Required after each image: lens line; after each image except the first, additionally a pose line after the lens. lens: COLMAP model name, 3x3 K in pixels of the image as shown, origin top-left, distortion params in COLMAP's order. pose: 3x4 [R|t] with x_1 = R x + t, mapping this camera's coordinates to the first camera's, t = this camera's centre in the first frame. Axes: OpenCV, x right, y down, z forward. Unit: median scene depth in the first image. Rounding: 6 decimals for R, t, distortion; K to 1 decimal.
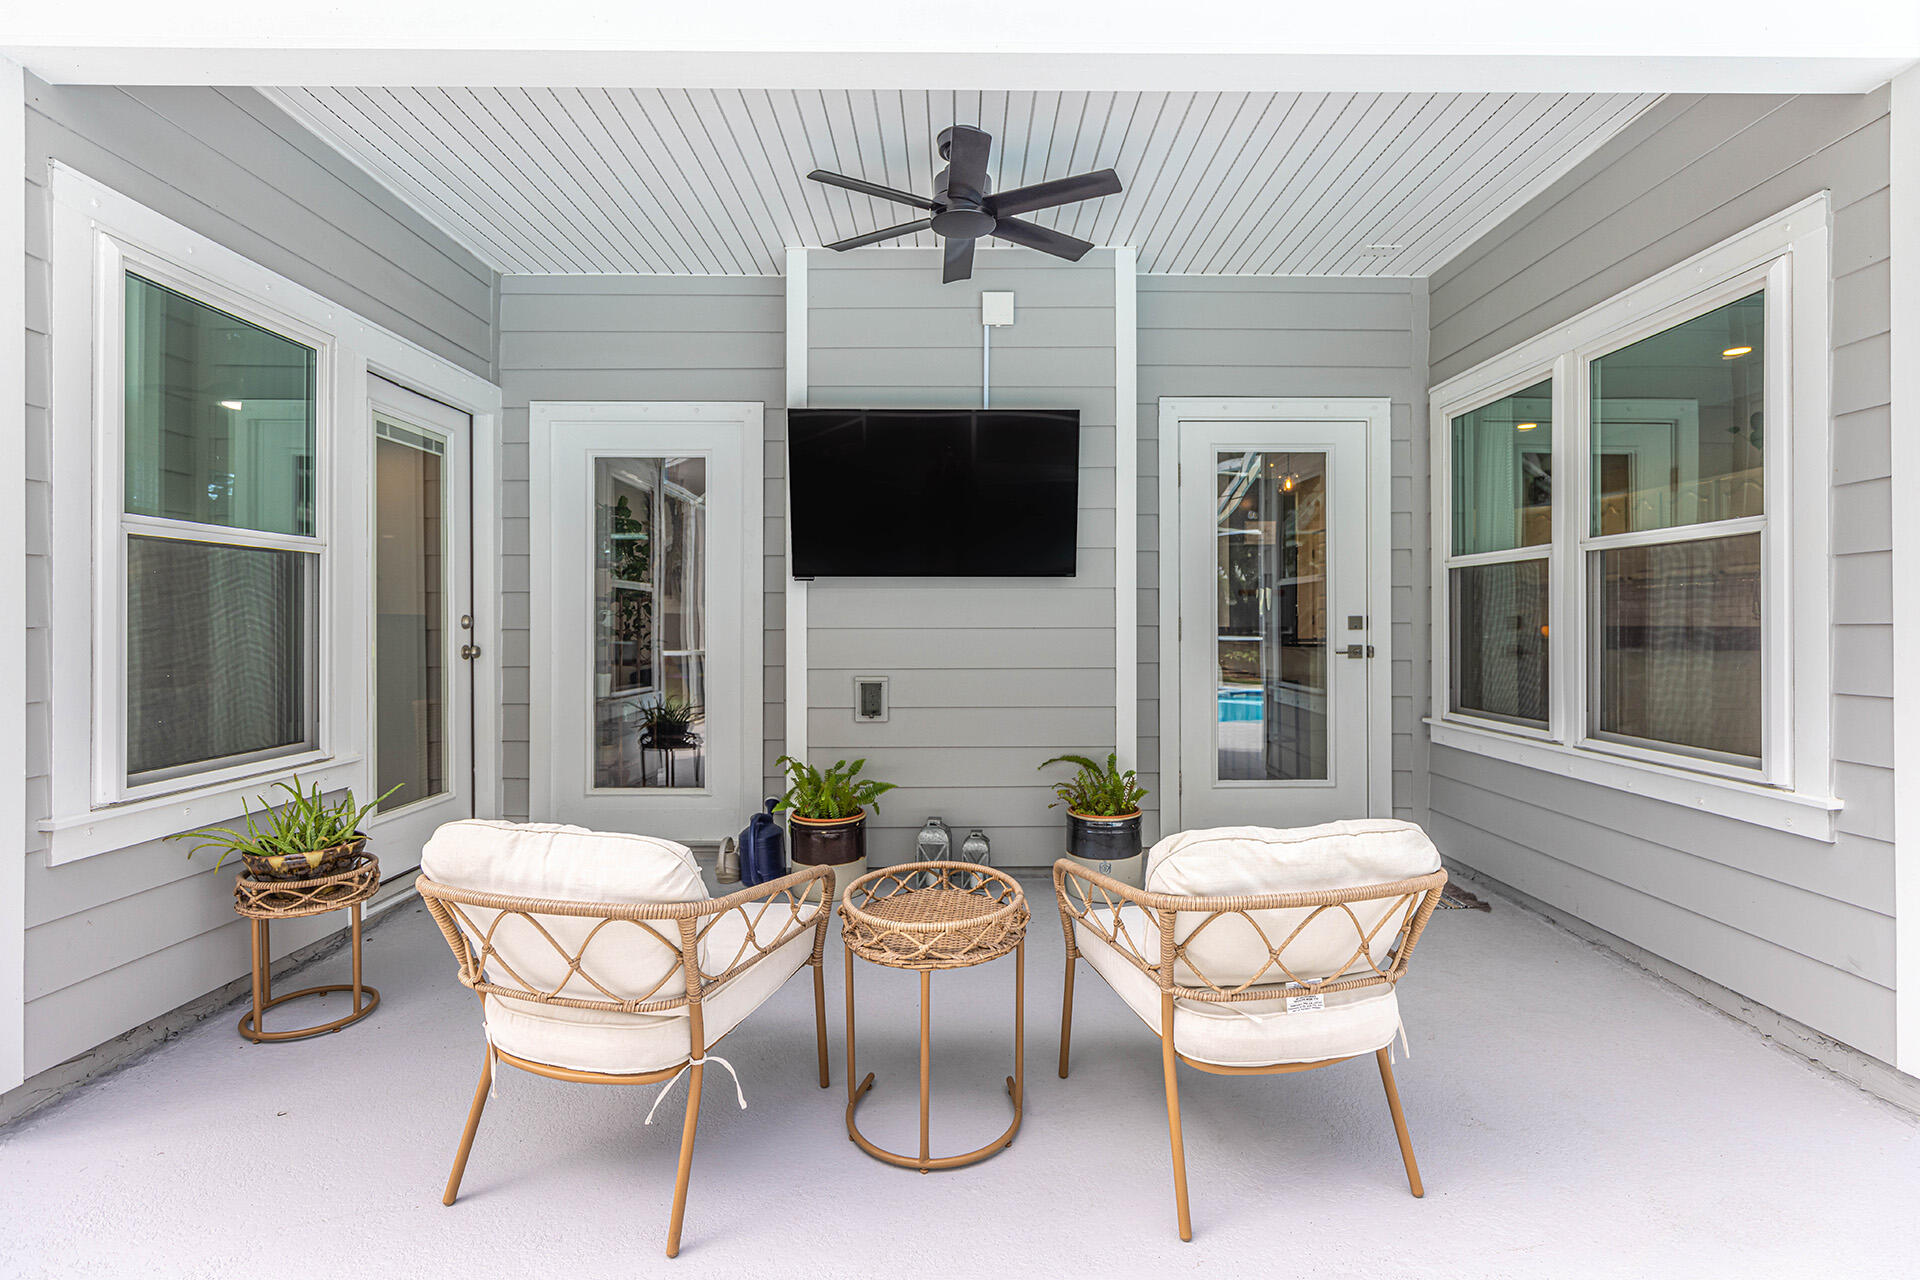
lens RADIAL K [[927.2, 0, 960.0], [0, 927.2, 640.0], [0, 0, 1]] dist [0.000042, 0.000153]
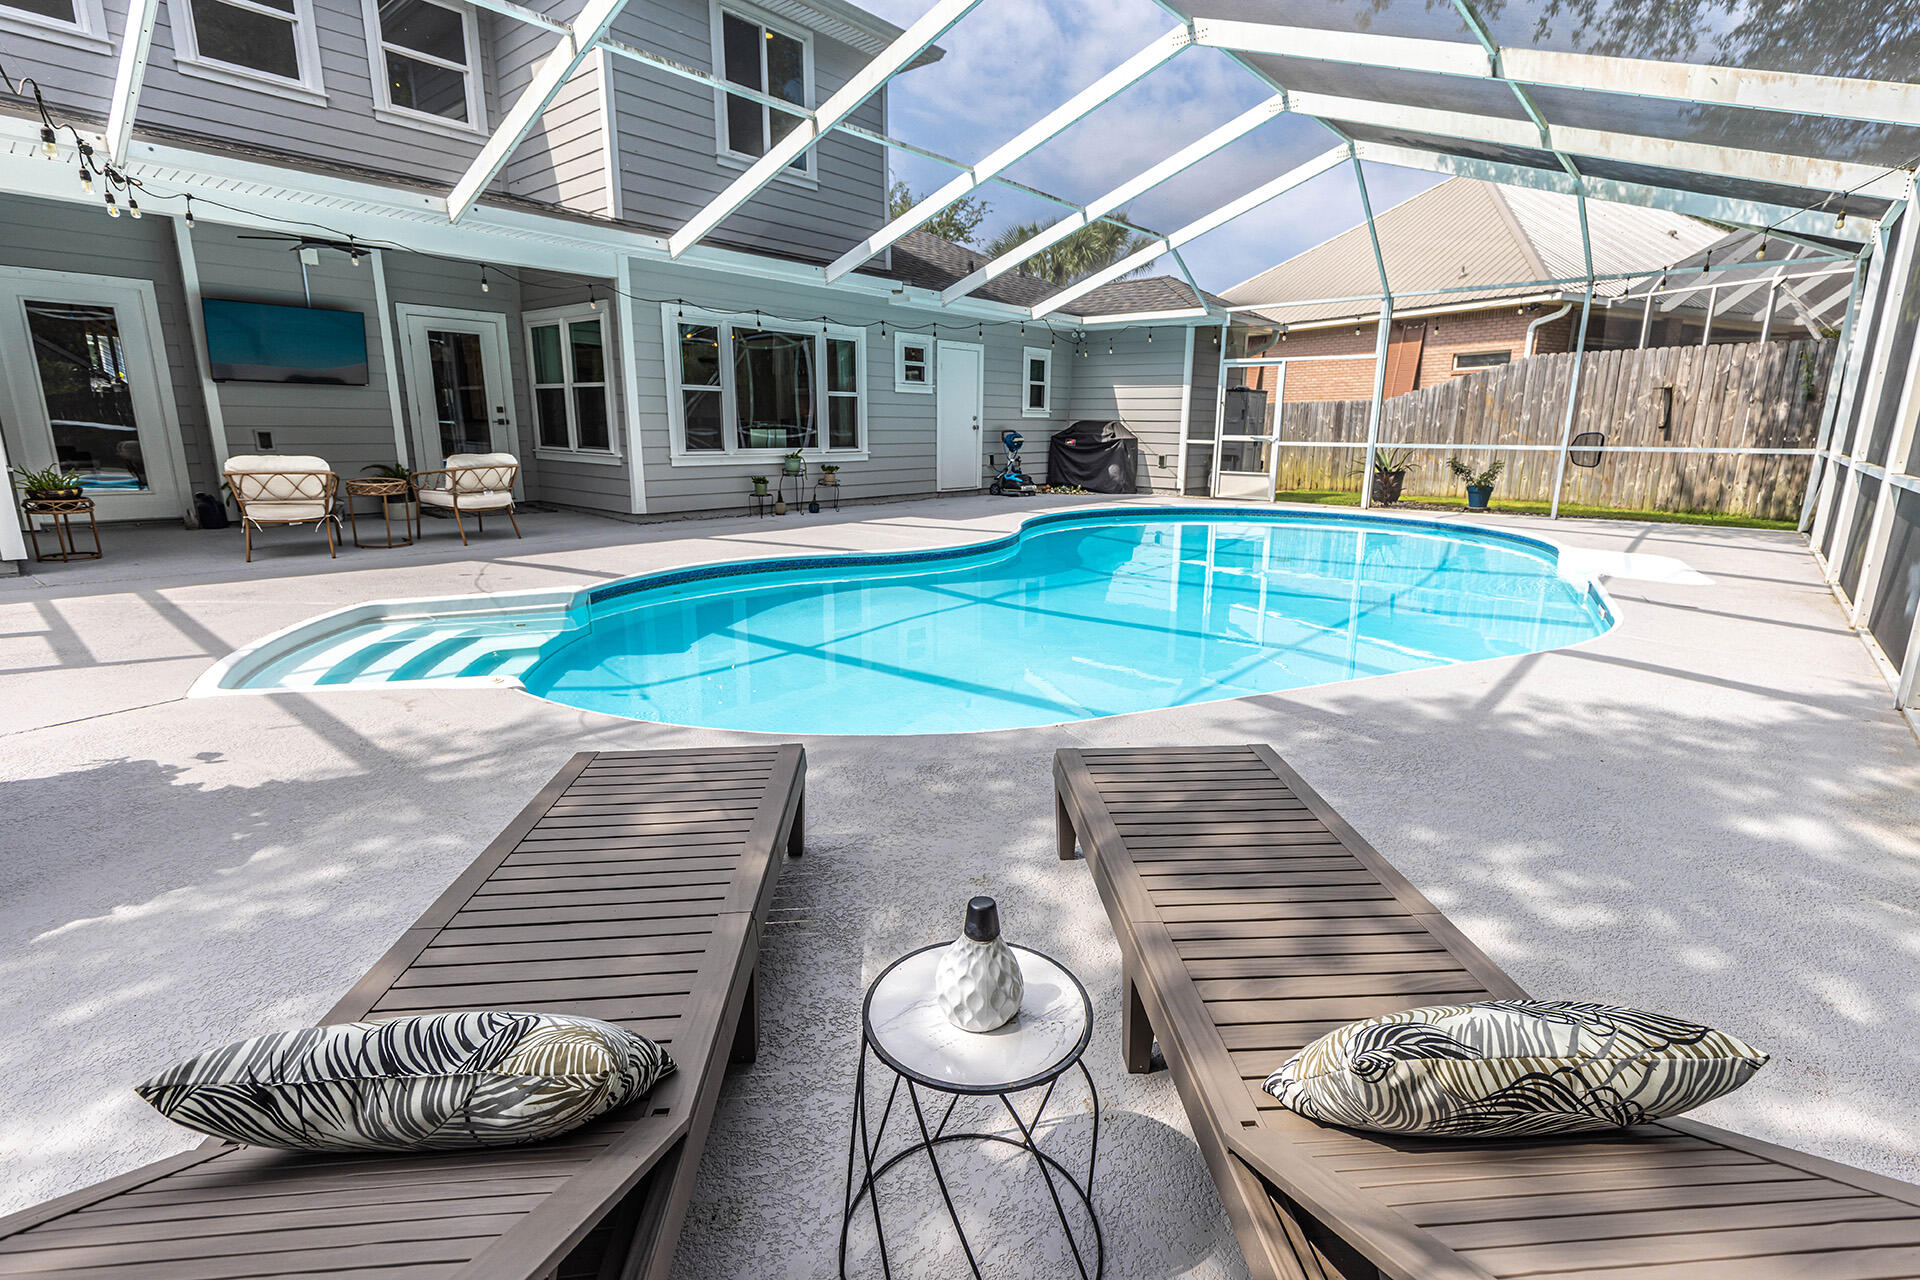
lens RADIAL K [[871.1, 0, 966.6], [0, 871.1, 607.6], [0, 0, 1]] dist [0.009536, -0.000116]
pose [[0.651173, -0.146336, 0.744688, -0.578427], [-0.000855, 0.981092, 0.193538, 0.047818], [-0.758929, -0.126663, 0.638735, -1.510365]]
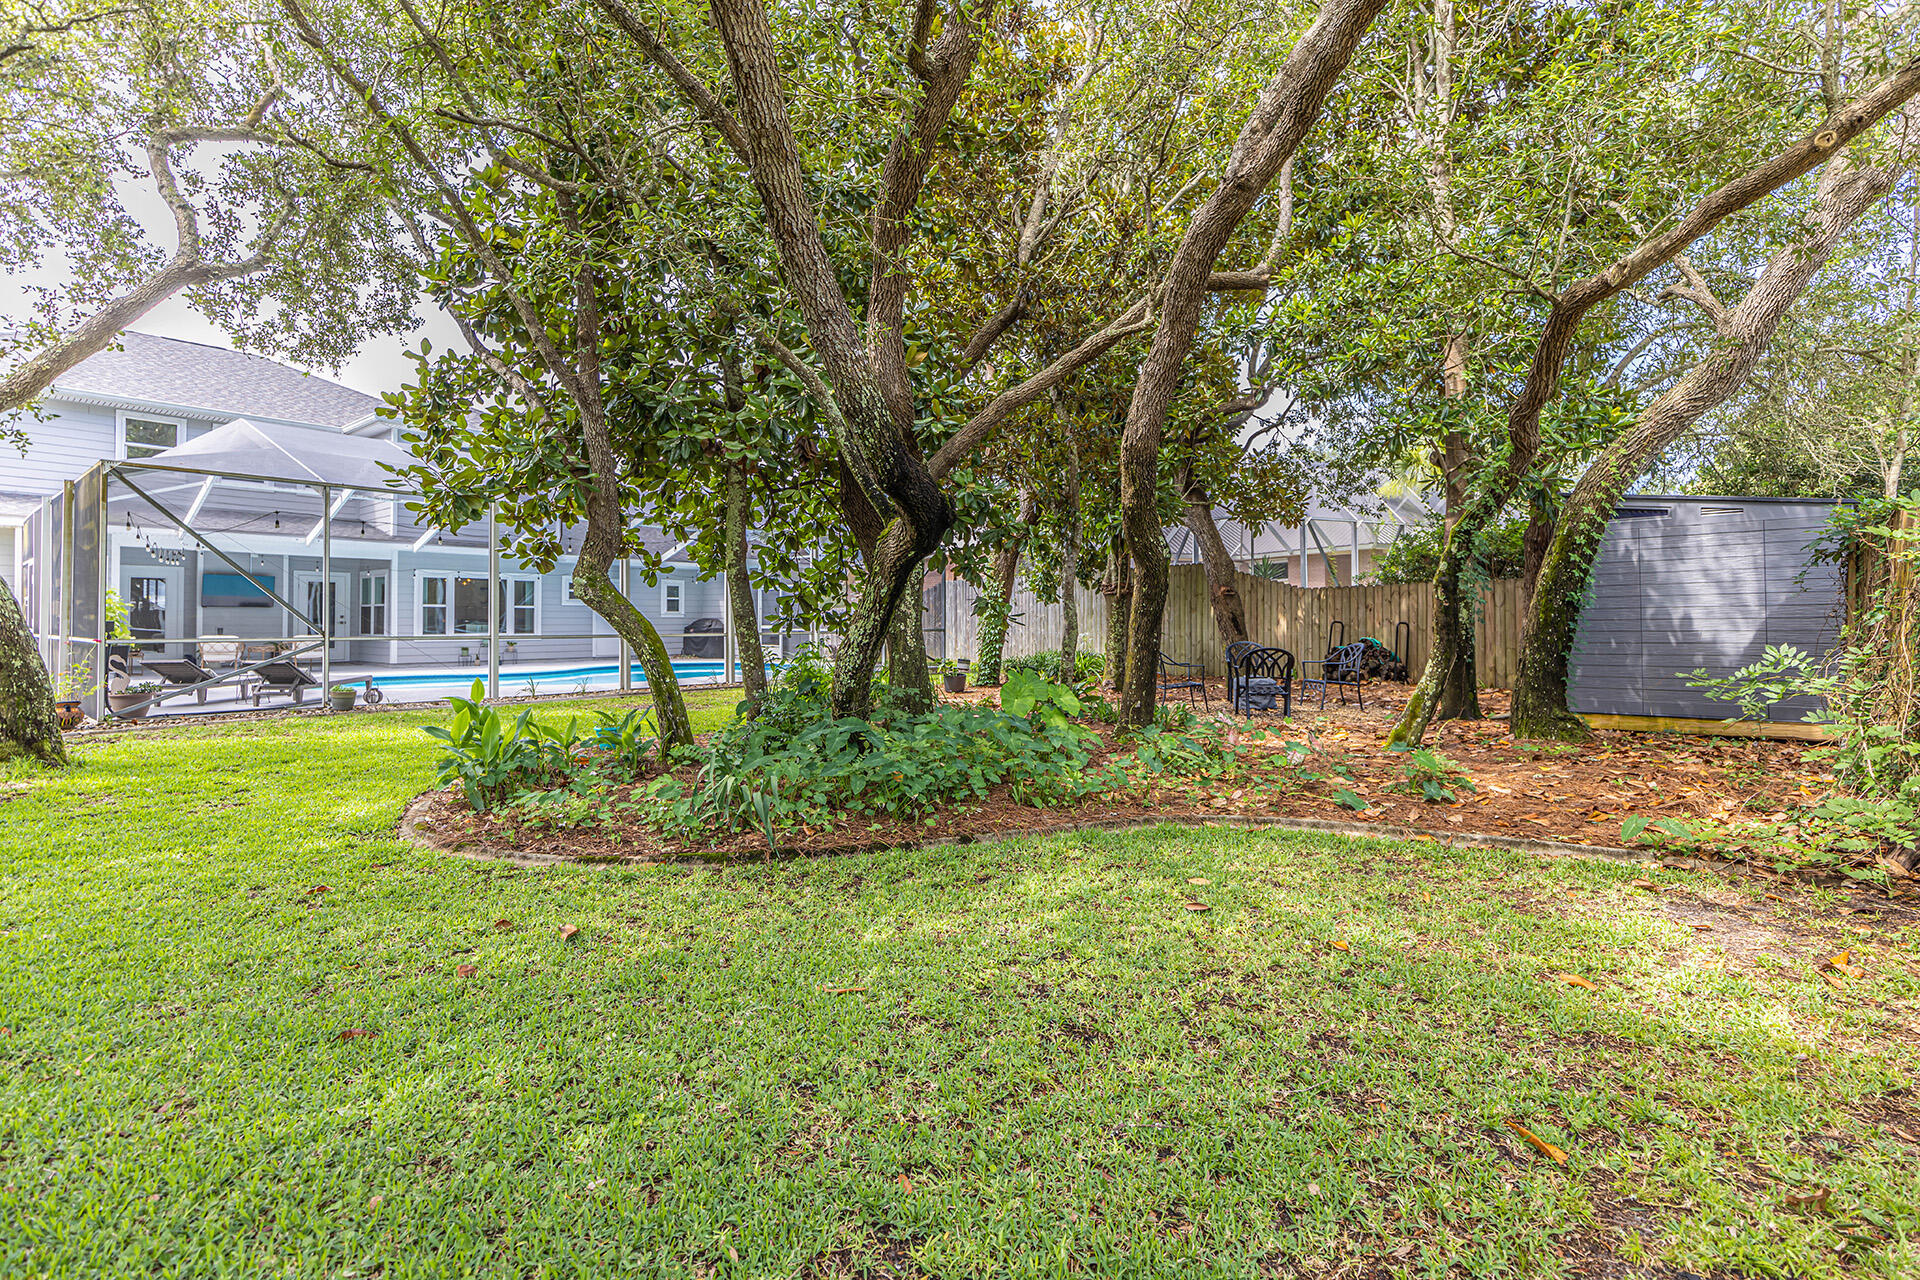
lens RADIAL K [[871.1, 0, 966.6], [0, 871.1, 607.6], [0, 0, 1]] dist [0.009536, -0.000116]
pose [[0.636640, 0.015961, 0.770996, -1.104152], [0.005155, 0.999675, -0.024952, 0.072496], [-0.771144, 0.019860, 0.636351, -4.752349]]
